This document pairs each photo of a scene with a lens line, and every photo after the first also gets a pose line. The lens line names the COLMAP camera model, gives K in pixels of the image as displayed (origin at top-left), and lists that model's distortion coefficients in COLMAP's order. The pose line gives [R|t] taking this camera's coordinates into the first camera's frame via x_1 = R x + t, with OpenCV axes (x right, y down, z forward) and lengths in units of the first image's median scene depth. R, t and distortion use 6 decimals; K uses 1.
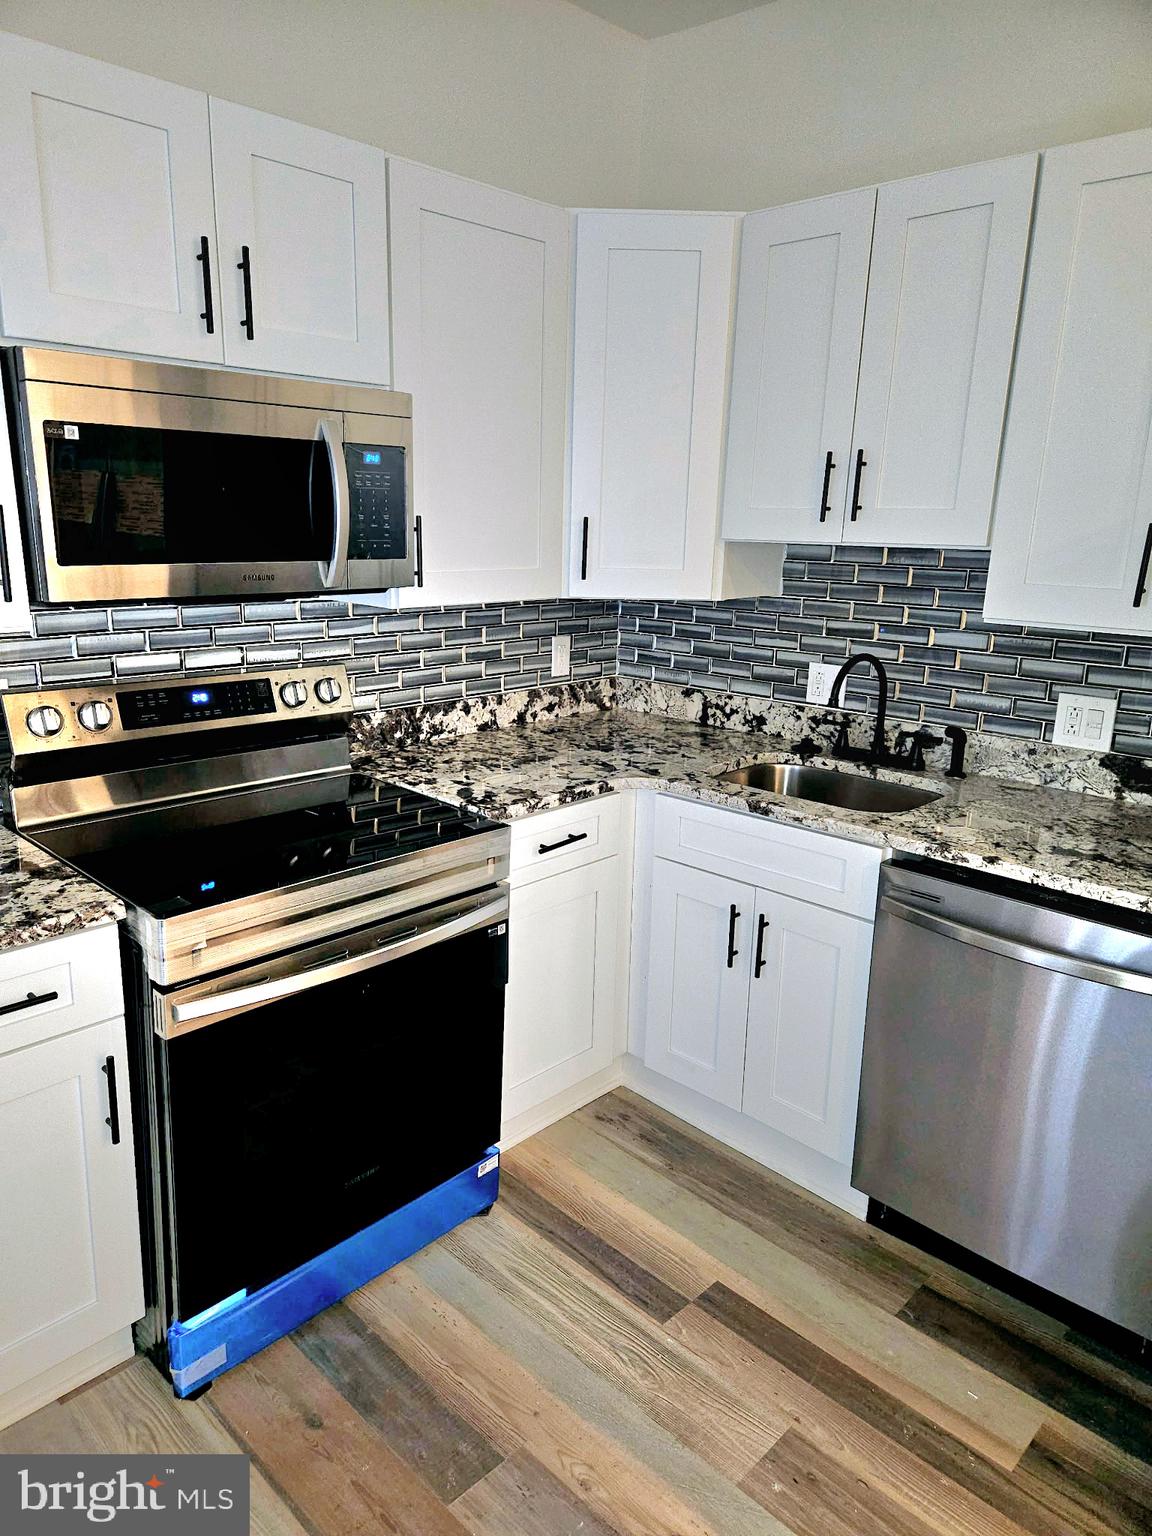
lens RADIAL K [[1042.1, 0, 576.0], [0, 1042.1, 768.0], [0, 0, 1]] dist [0.084291, -0.080497]
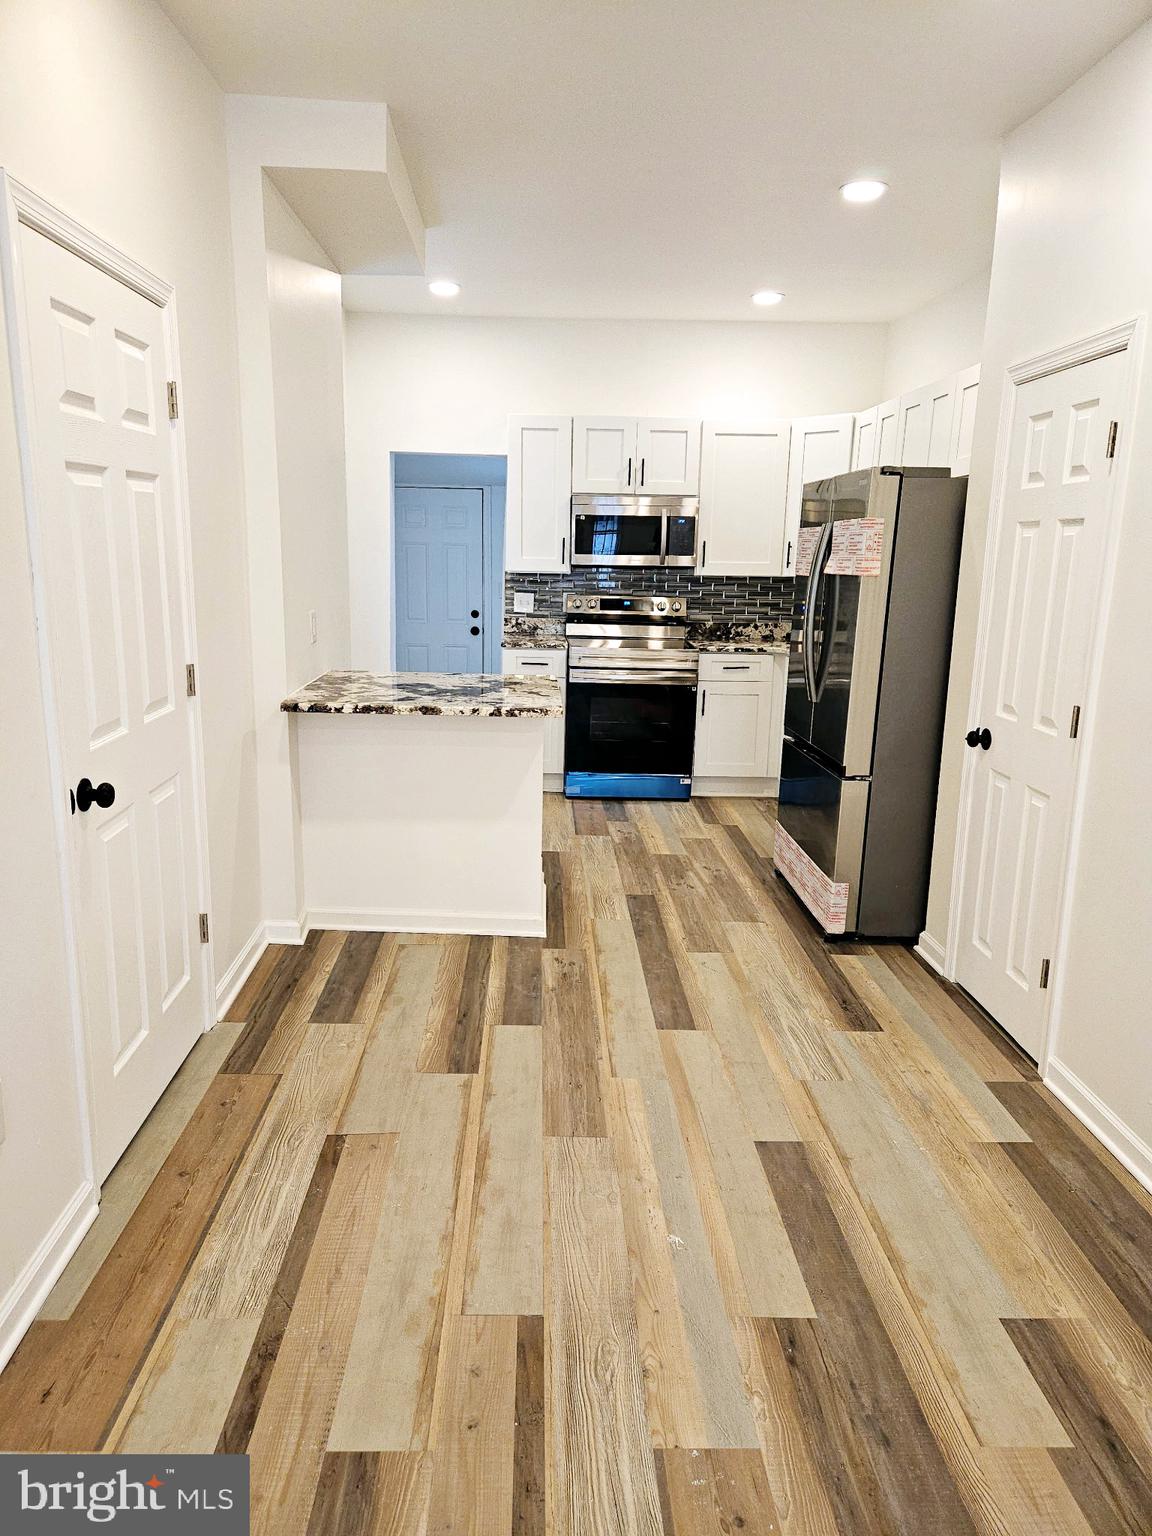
lens RADIAL K [[1042.1, 0, 576.0], [0, 1042.1, 768.0], [0, 0, 1]] dist [0.084291, -0.080497]
pose [[0.732212, 0.137806, -0.666990, 1.457545], [-0.168917, 0.985463, 0.018171, 0.336999], [0.659798, 0.099361, 0.744845, -1.151913]]
